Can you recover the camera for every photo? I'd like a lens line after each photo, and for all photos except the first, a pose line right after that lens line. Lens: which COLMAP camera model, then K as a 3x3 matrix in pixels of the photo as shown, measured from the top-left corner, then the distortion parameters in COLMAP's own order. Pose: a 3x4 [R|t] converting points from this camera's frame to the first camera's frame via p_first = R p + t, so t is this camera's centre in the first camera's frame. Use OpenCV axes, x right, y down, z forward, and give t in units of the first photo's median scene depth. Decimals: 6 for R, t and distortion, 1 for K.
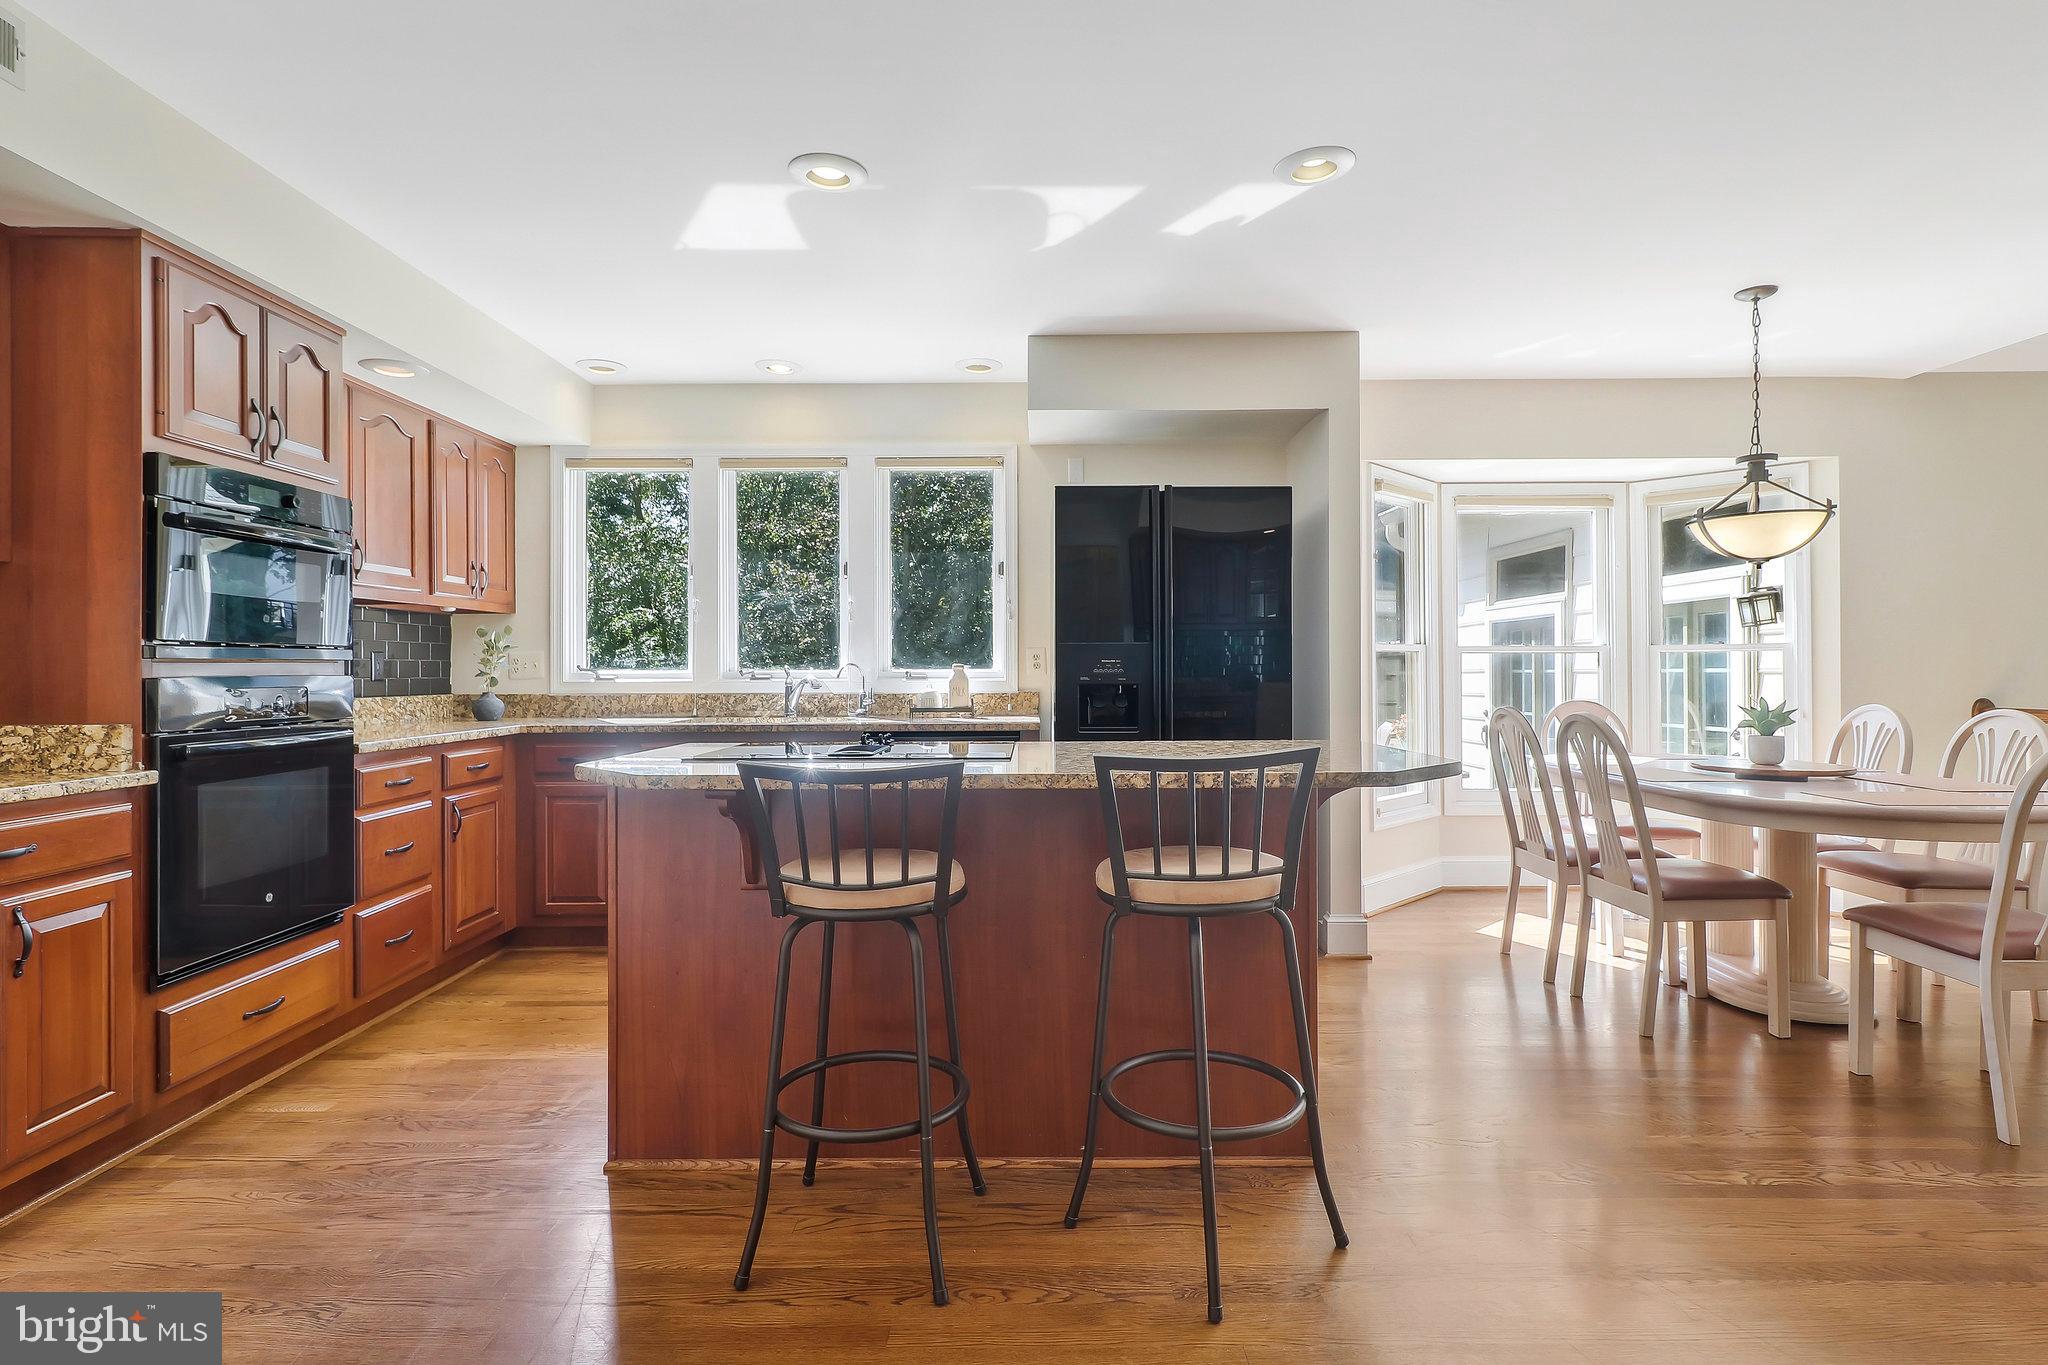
lens RADIAL K [[1018.8, 0, 1025.4], [0, 1018.8, 676.7], [0, 0, 1]] dist [0.002886, 0.000147]
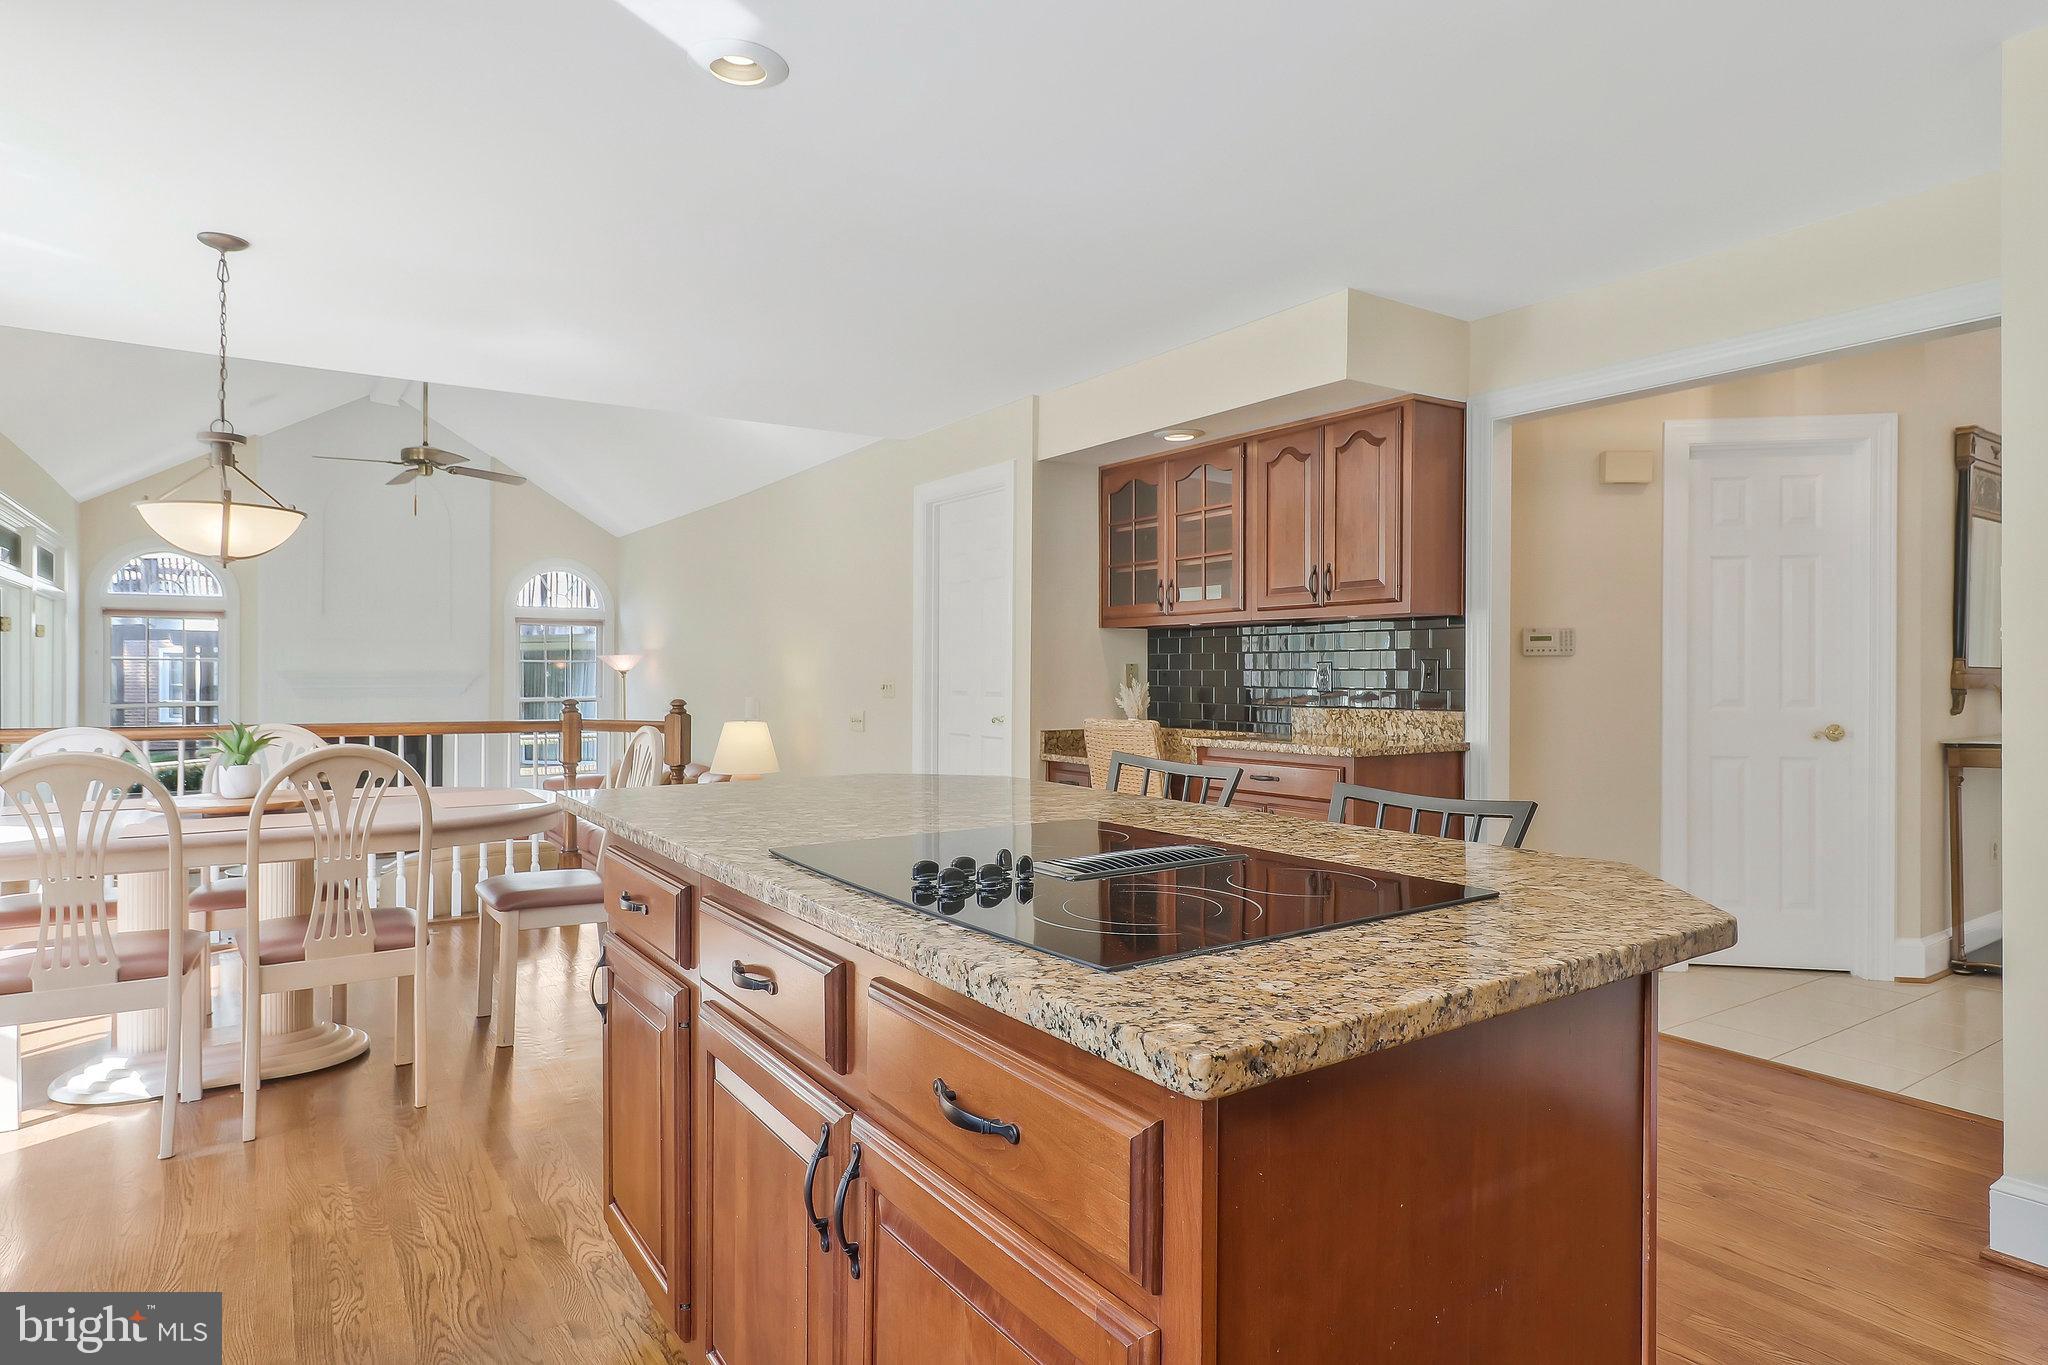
lens RADIAL K [[1119.6, 0, 1024.0], [0, 1119.6, 682.5], [0, 0, 1]] dist [0.017653, 0.000190]
pose [[-0.569295, -0.001494, 0.822132, -0.349118], [0.007500, 0.999947, 0.007011, -0.011767], [-0.822099, 0.010158, -0.569254, 0.818095]]
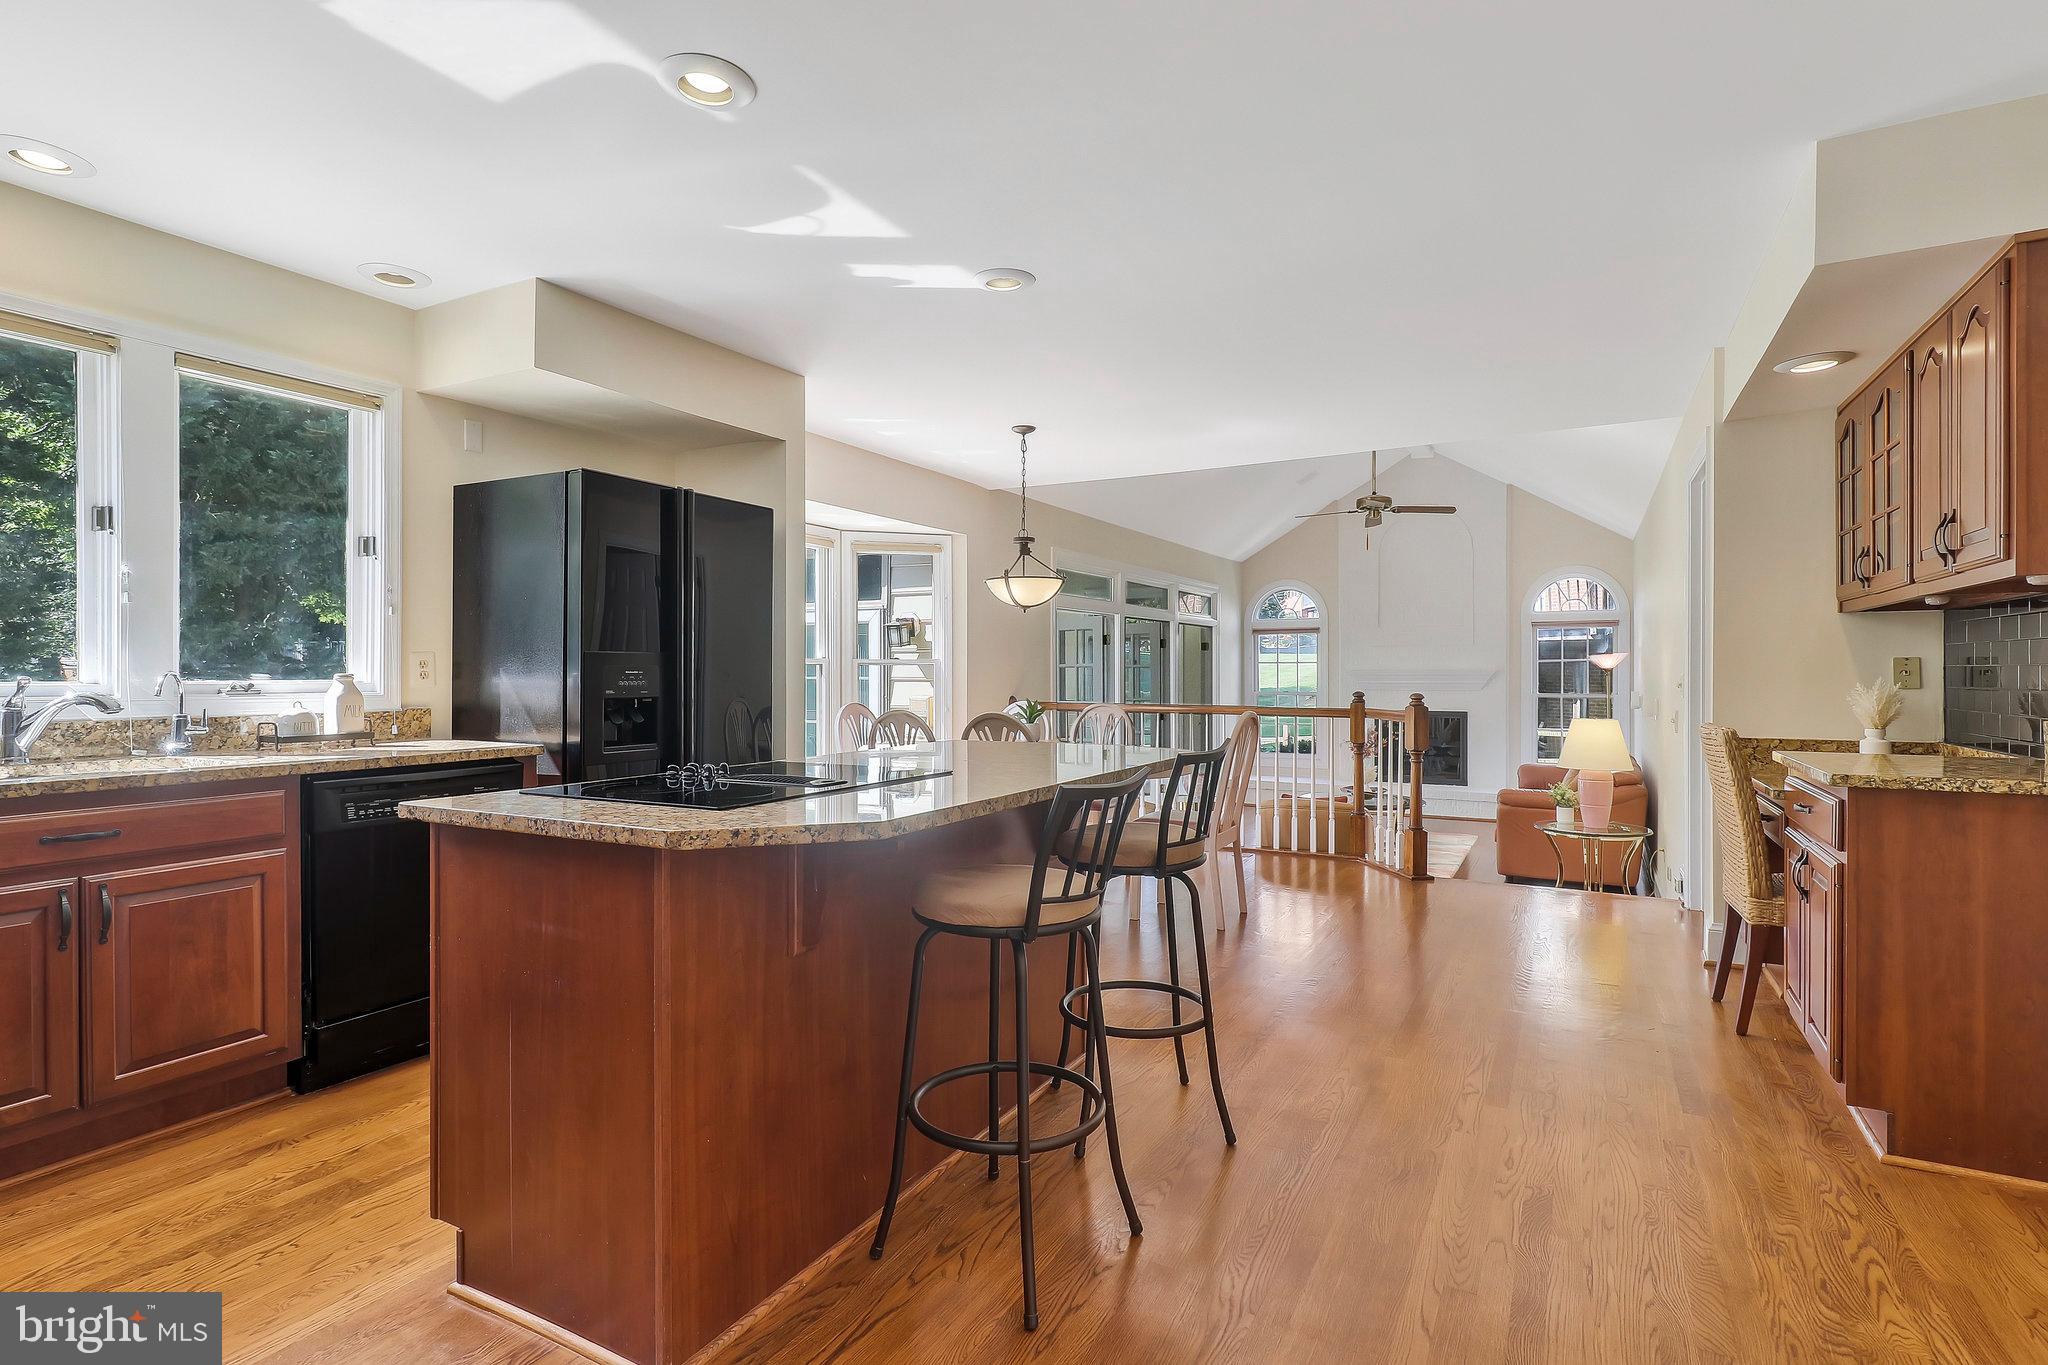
lens RADIAL K [[1009.8, 0, 1028.8], [0, 1009.8, 692.3], [0, 0, 1]] dist [0.000032, -0.000746]
pose [[0.472846, -0.013449, 0.881042, -0.487568], [0.000653, 0.999889, 0.014913, -0.009398], [-0.881145, -0.006476, 0.472802, 0.239707]]
